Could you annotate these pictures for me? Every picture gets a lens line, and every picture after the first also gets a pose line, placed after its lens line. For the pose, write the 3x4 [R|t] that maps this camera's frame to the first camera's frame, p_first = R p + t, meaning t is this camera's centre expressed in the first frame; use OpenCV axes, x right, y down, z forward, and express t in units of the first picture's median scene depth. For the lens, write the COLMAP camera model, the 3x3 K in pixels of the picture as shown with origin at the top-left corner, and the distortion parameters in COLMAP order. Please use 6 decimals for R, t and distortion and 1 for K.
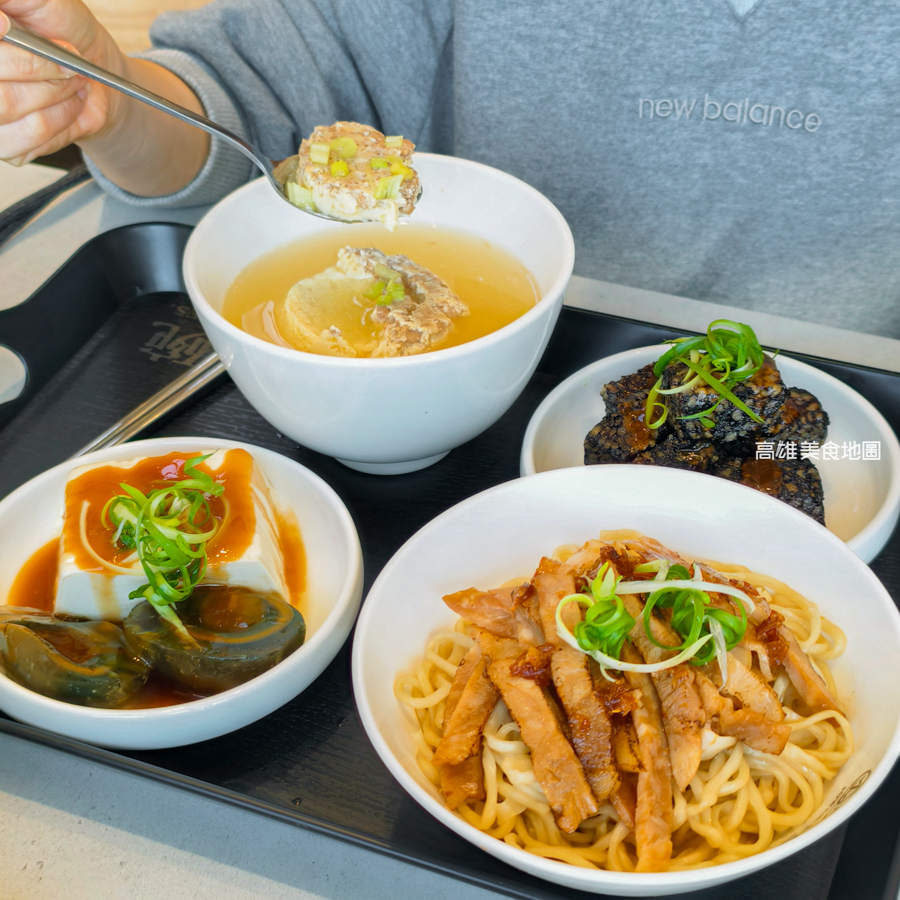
lens RADIAL K [[1750.0, 0, 450.0], [0, 1750.0, 450.0], [0, 0, 1]] dist [0.147057, 0.160459]
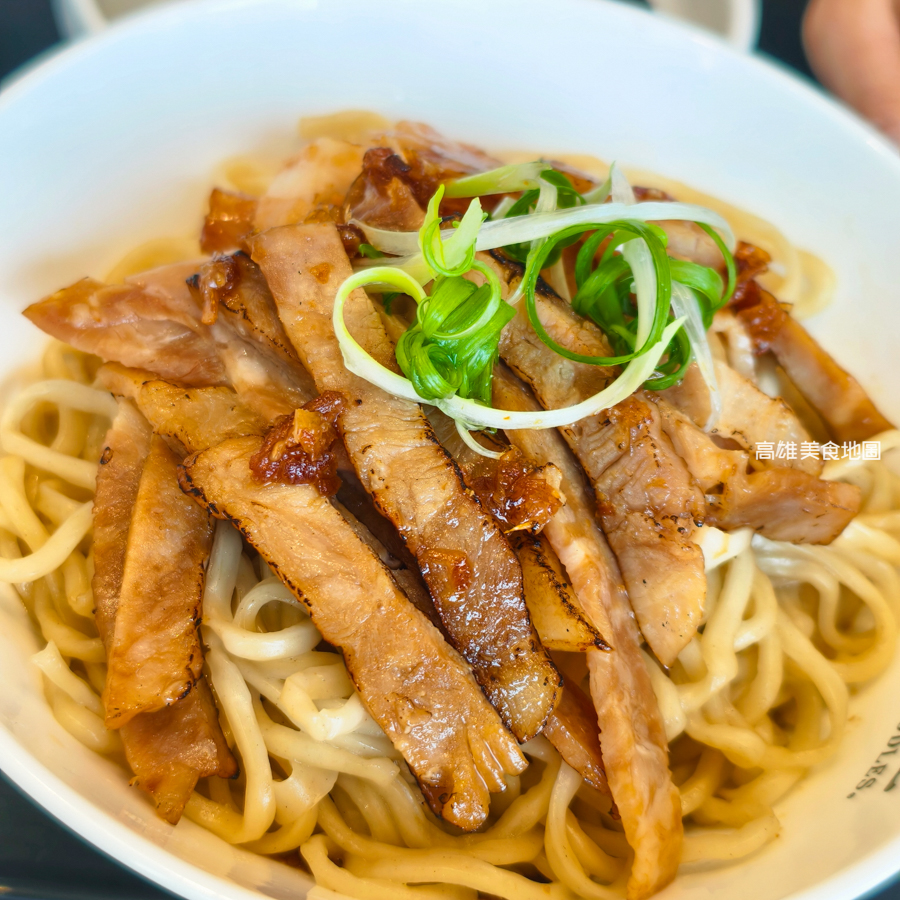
lens RADIAL K [[1750.0, 0, 450.0], [0, 1750.0, 450.0], [0, 0, 1]] dist [0.147057, 0.160459]
pose [[0.929405, -0.171663, 0.326709, -0.058558], [0.092757, 0.965475, 0.243421, 0.023147], [-0.357216, -0.195932, 0.913240, 0.604246]]
